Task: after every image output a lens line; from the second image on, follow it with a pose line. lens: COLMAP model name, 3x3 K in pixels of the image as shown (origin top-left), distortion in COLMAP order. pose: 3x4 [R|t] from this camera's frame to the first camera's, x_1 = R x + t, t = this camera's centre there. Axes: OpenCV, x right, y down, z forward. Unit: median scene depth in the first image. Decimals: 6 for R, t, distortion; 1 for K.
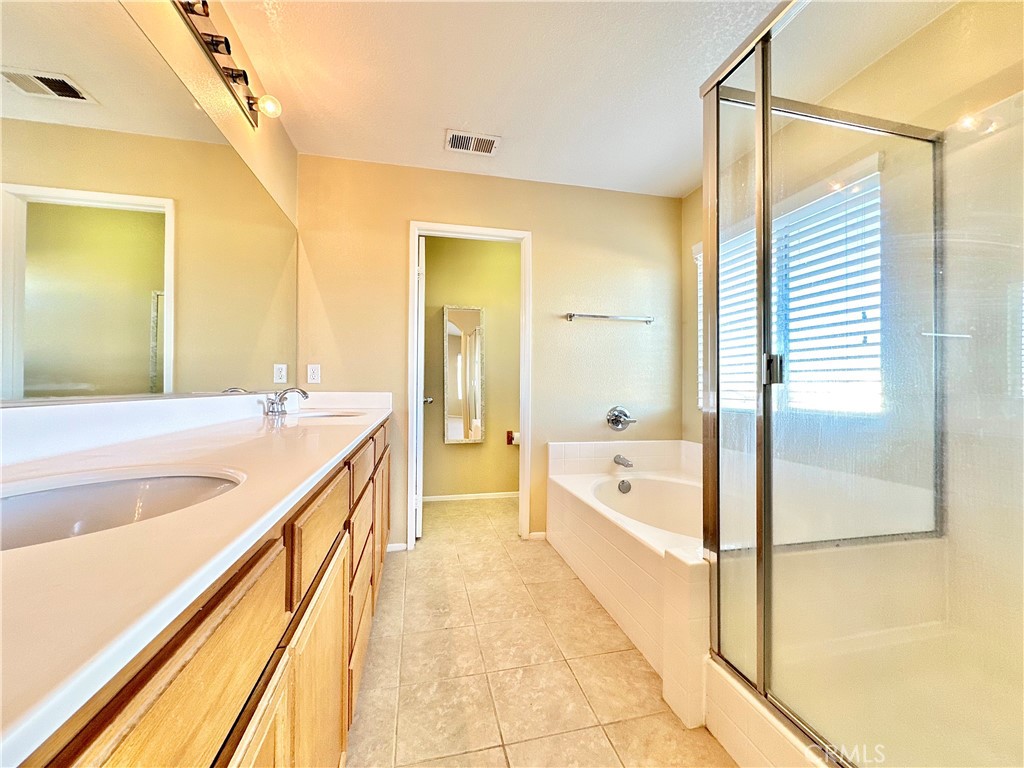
lens RADIAL K [[404.9, 0, 511.1], [0, 404.9, 381.0], [0, 0, 1]] dist [0.000066, 0.000129]
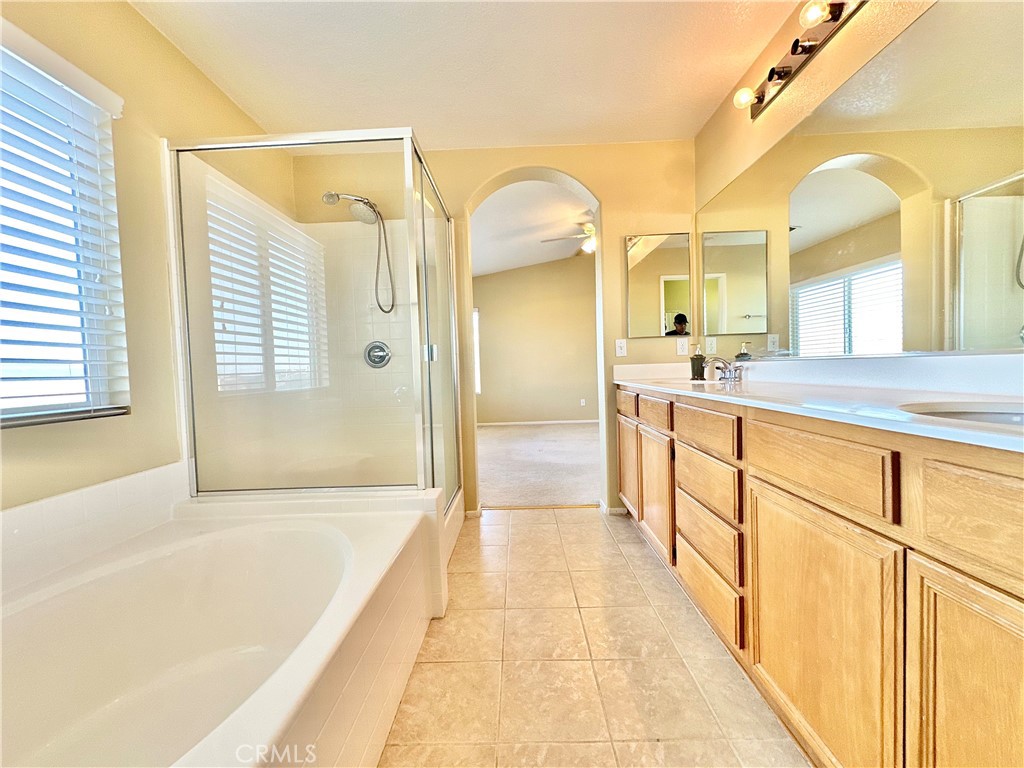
lens RADIAL K [[404.9, 0, 512.2], [0, 404.9, 383.9], [0, 0, 1]] dist [0.000066, 0.000129]
pose [[-0.970235, 0.014653, 0.241723, -0.111024], [0.021413, 0.999449, 0.025366, 0.048082], [-0.241219, 0.029787, -0.970014, 1.807362]]
